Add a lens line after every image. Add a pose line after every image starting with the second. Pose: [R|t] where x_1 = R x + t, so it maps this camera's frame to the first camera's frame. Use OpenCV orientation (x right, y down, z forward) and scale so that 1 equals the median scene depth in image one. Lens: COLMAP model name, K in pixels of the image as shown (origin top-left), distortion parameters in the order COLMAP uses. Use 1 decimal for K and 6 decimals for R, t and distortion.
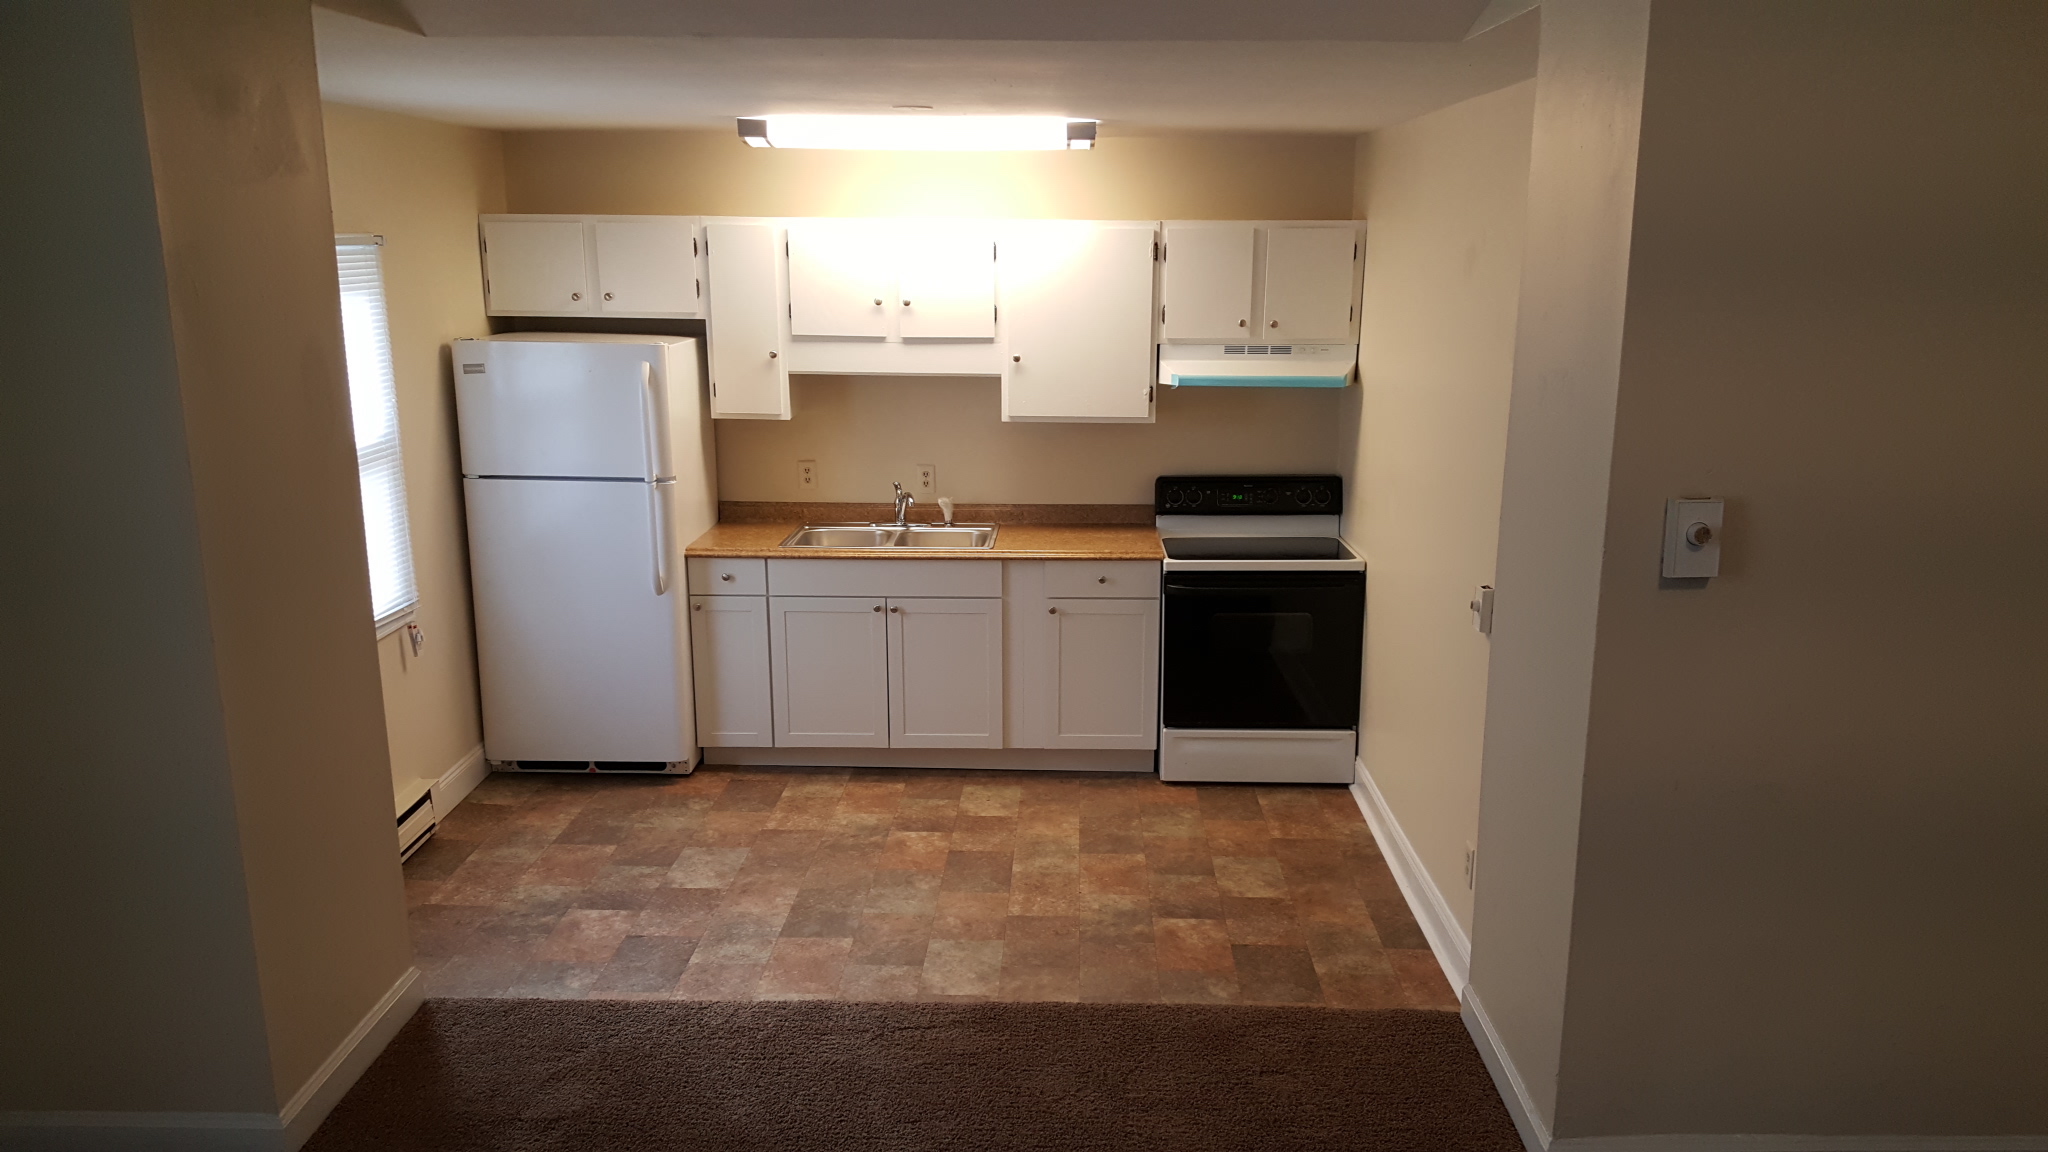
lens RADIAL K [[1505.2, 0, 1027.0], [0, 1505.2, 585.3], [0, 0, 1]] dist [0.117667, -0.167249]
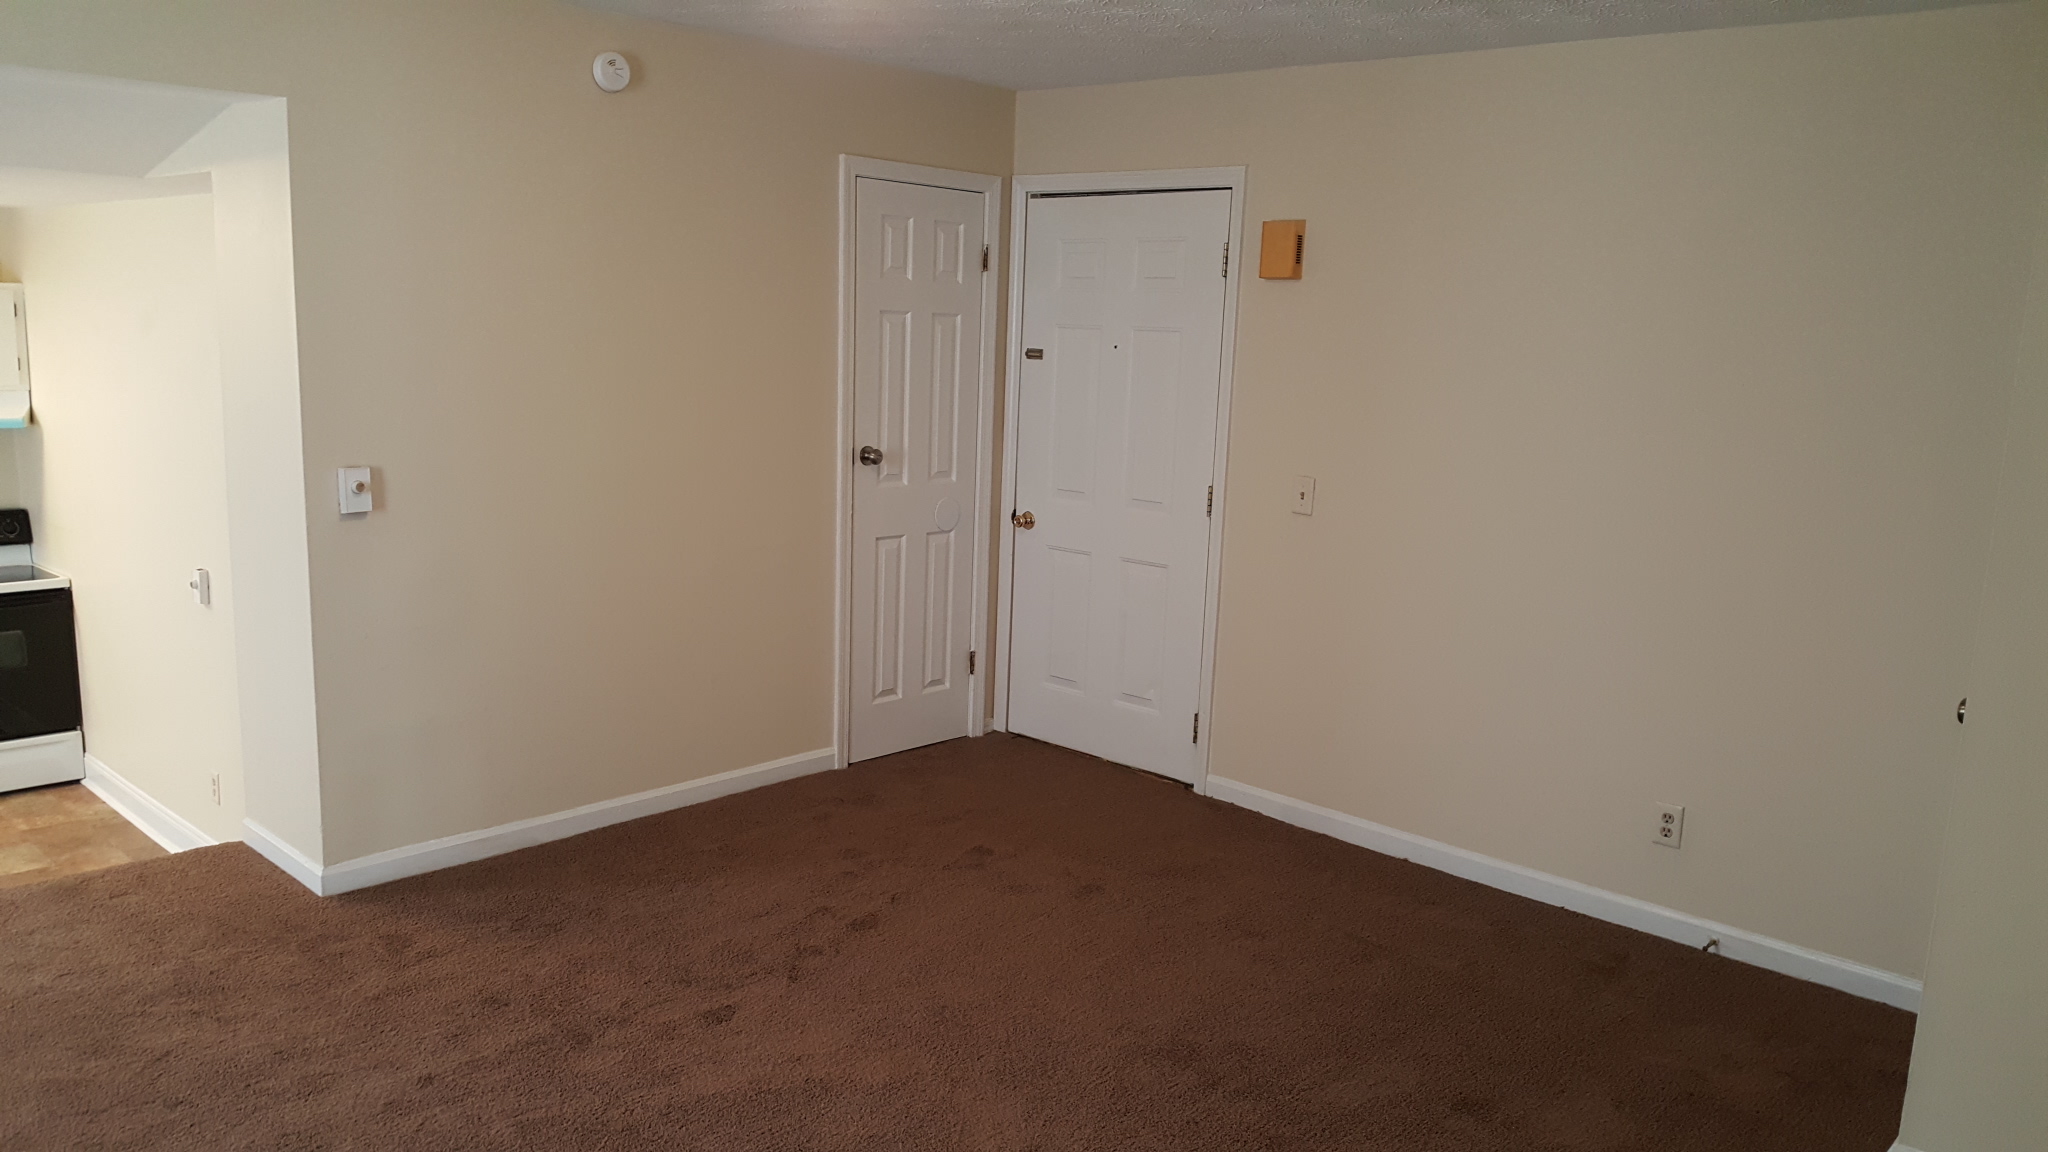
lens RADIAL K [[1505.2, 0, 1027.0], [0, 1505.2, 585.3], [0, 0, 1]] dist [0.117667, -0.167249]
pose [[0.665544, -0.117785, 0.737006, -0.154961], [0.141076, 0.989521, 0.030744, 0.057397], [-0.732904, 0.083512, 0.675187, -0.320593]]
